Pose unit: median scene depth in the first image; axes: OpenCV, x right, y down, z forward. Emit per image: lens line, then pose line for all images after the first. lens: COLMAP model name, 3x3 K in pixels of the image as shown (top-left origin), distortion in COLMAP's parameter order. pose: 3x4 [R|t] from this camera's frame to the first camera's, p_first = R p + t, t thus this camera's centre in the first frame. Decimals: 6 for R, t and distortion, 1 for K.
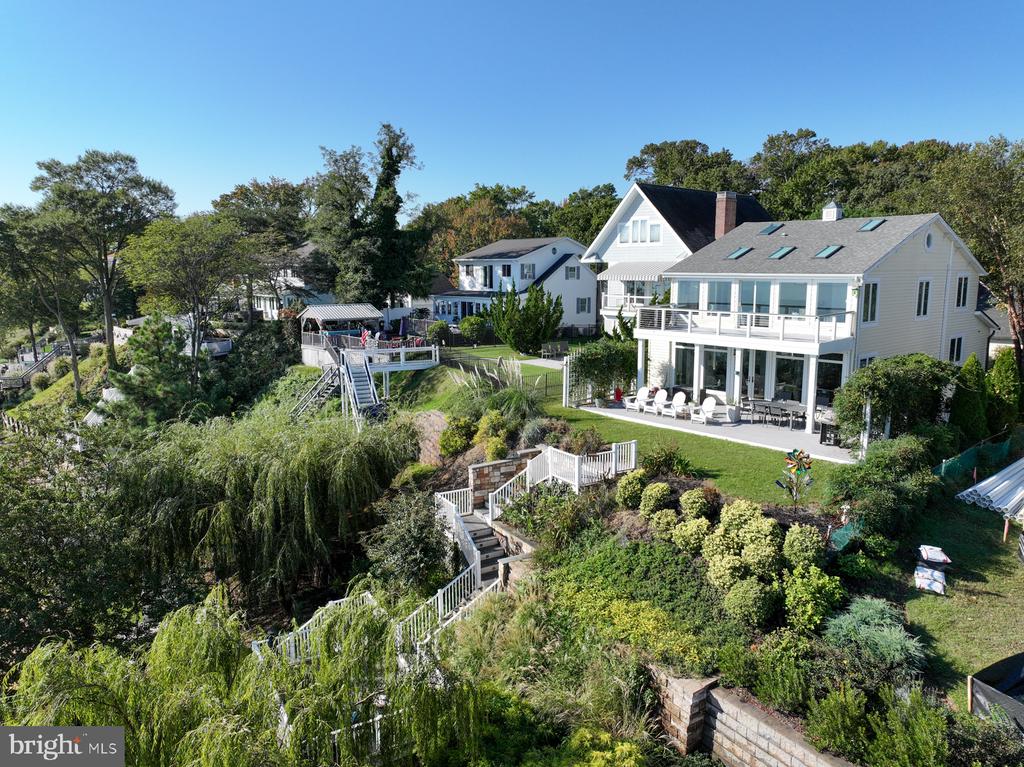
lens RADIAL K [[718.8, 0, 520.4], [0, 718.8, 379.7], [0, 0, 1]] dist [-0.001596, 0.016397]
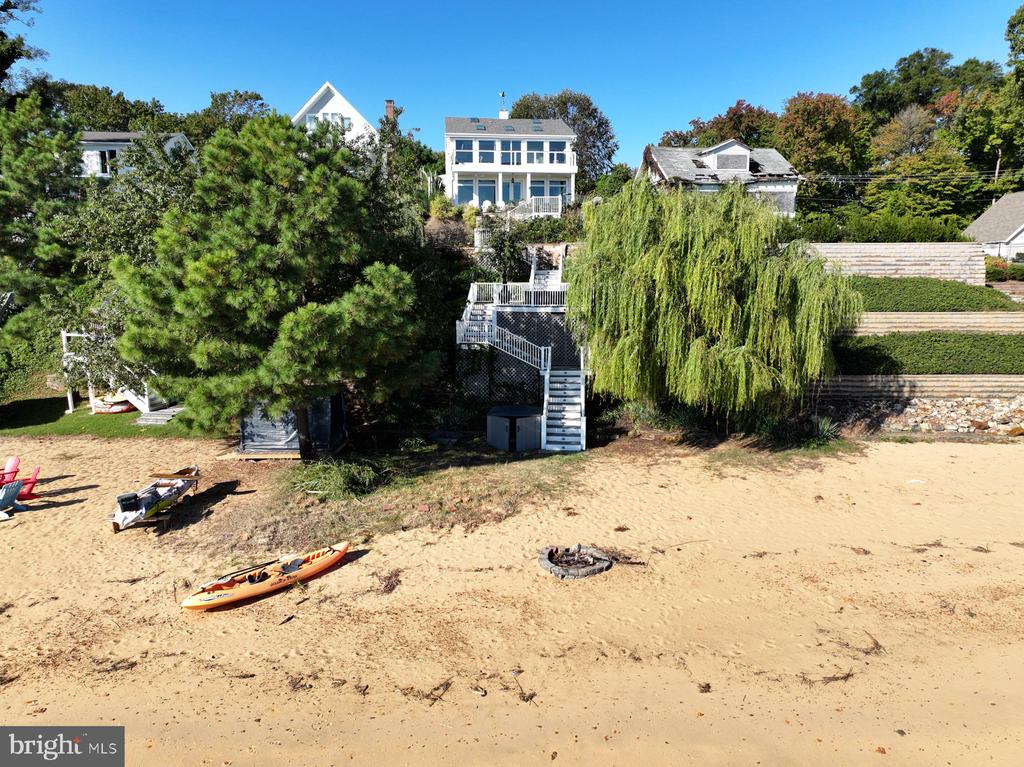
lens RADIAL K [[718.8, 0, 515.7], [0, 718.8, 383.2], [0, 0, 1]] dist [-0.001596, 0.016397]
pose [[0.594658, -0.118154, 0.795249, -0.950671], [0.124130, 0.990774, 0.054385, 0.298020], [-0.794338, 0.066374, 0.603839, 0.020341]]
